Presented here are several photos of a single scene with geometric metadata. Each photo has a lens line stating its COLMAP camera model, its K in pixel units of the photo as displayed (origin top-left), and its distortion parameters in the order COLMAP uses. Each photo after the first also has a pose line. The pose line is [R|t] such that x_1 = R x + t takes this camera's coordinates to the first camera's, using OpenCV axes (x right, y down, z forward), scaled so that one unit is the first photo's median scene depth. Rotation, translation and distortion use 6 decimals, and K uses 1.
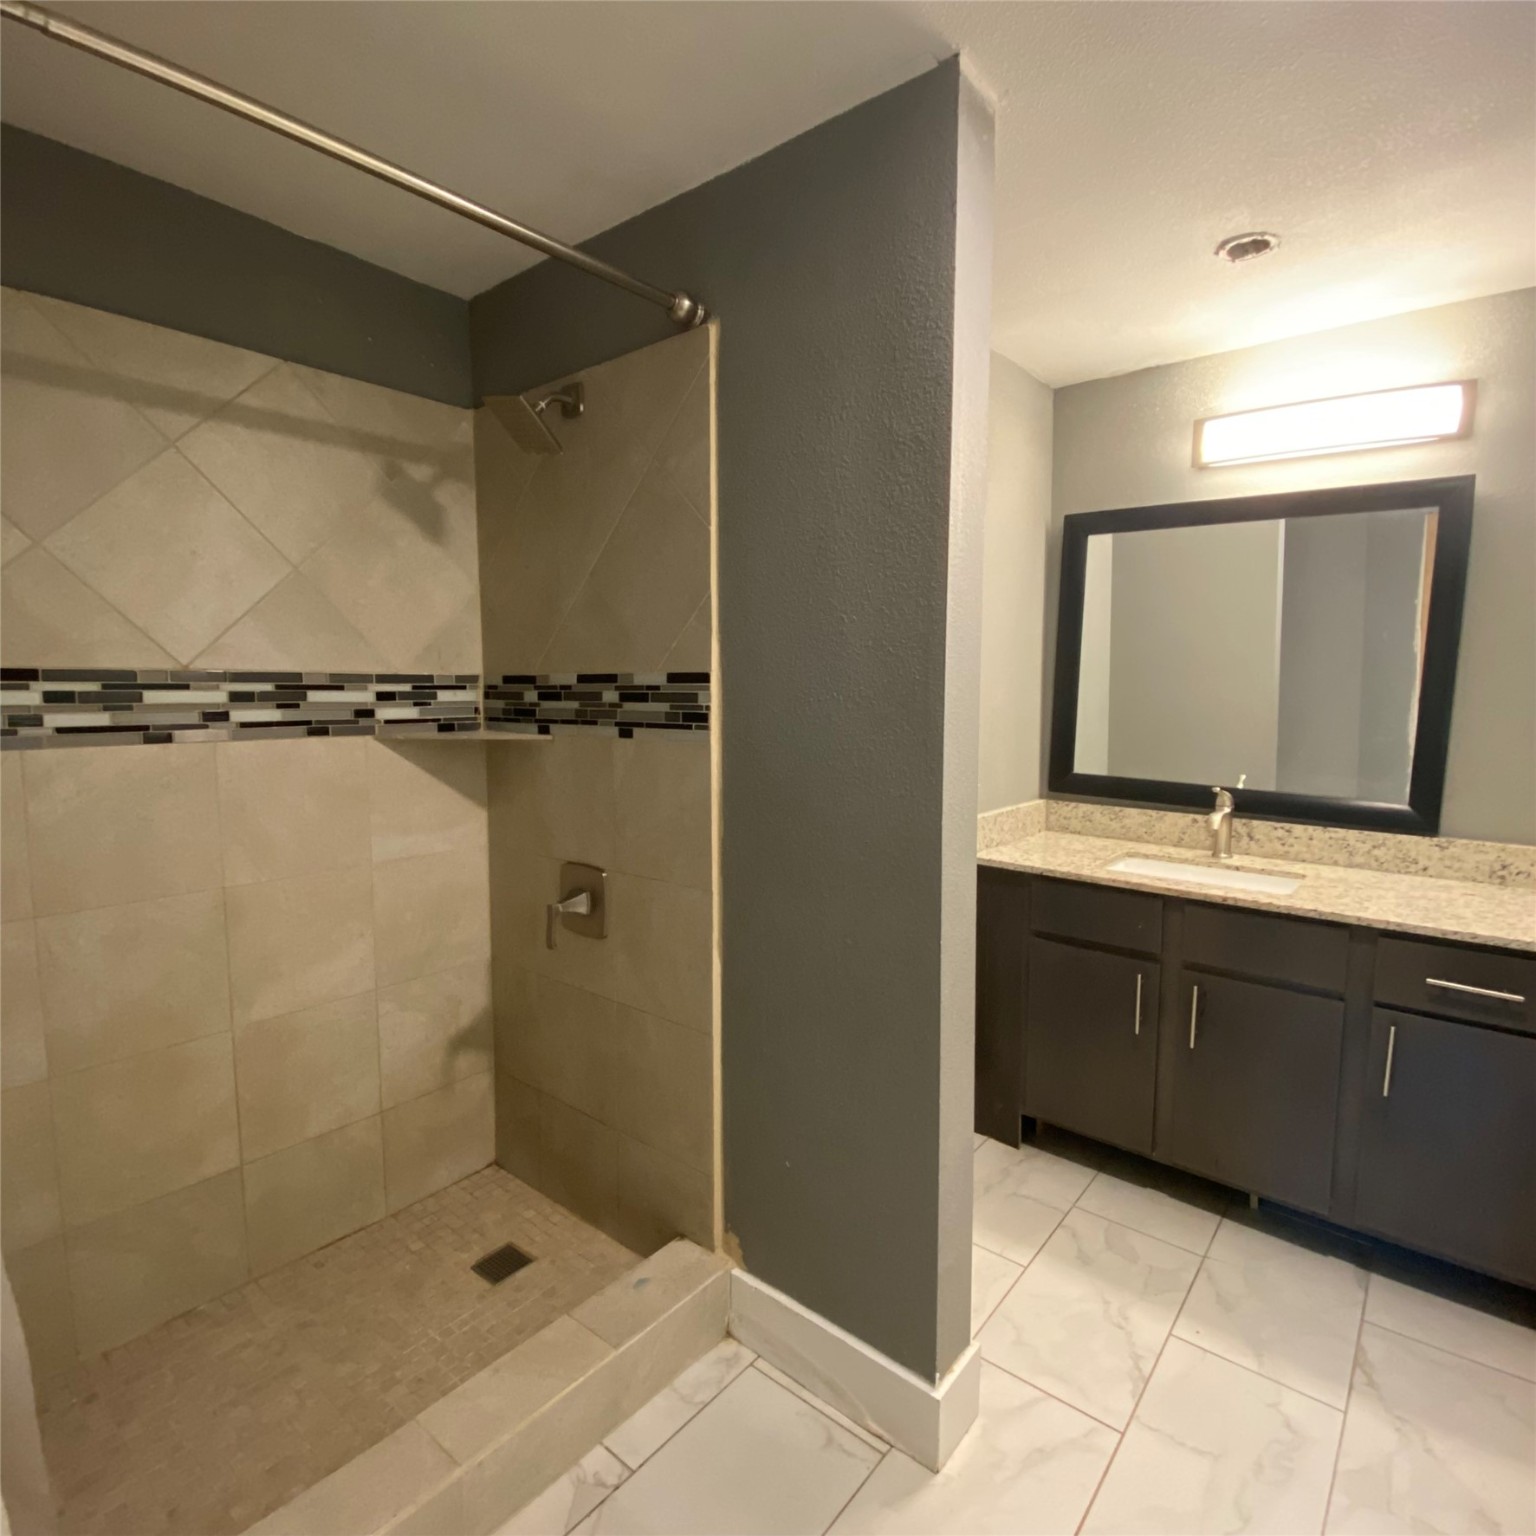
lens RADIAL K [[846.1, 0, 762.4], [0, 846.1, 762.9], [0, 0, 1]] dist [-0.012082, -0.000190]
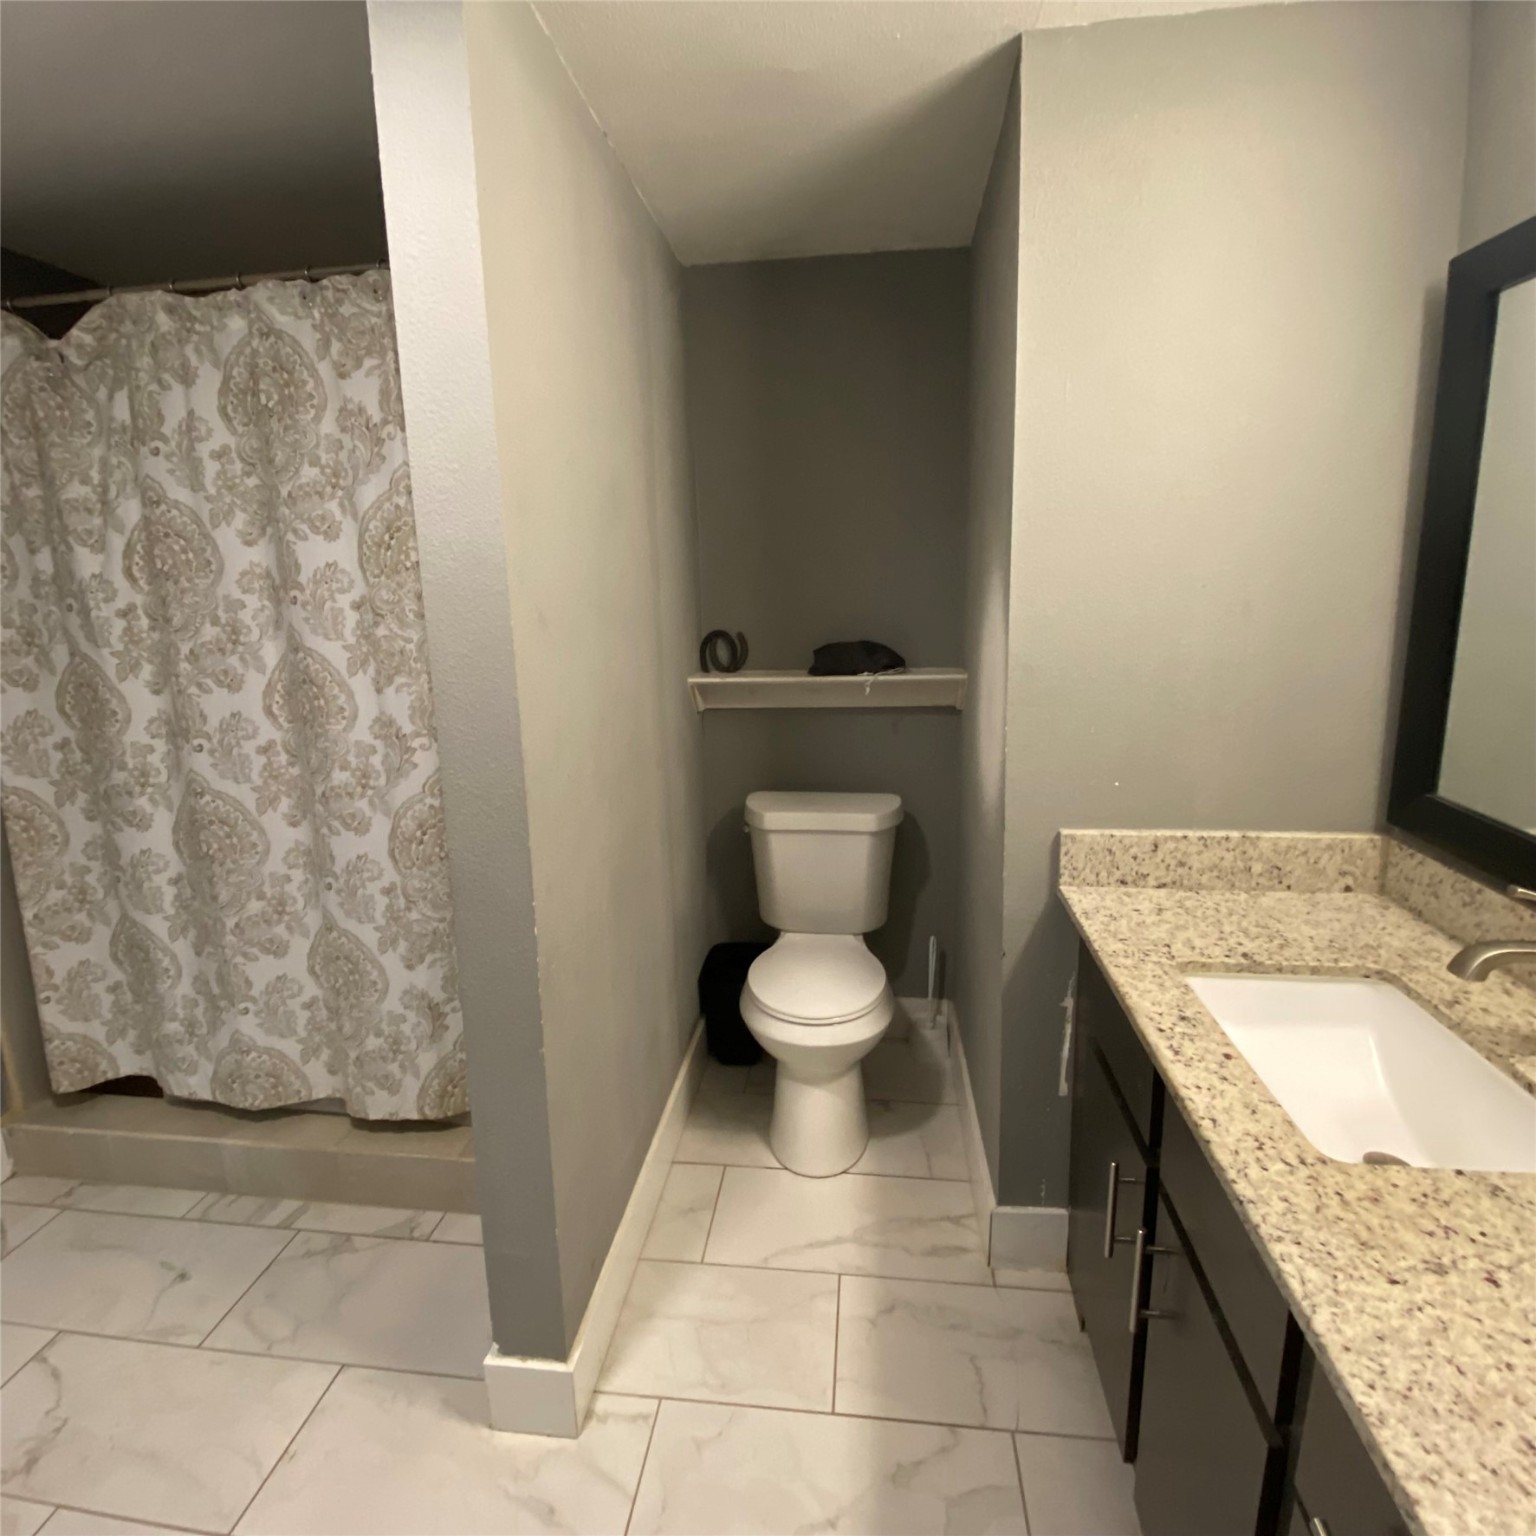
lens RADIAL K [[846.1, 0, 762.4], [0, 846.1, 762.9], [0, 0, 1]] dist [-0.012082, -0.000190]
pose [[0.532146, 0.152080, -0.832882, 0.598417], [-0.049211, 0.987628, 0.148894, -0.066609], [0.845221, -0.038246, 0.533046, 0.409610]]
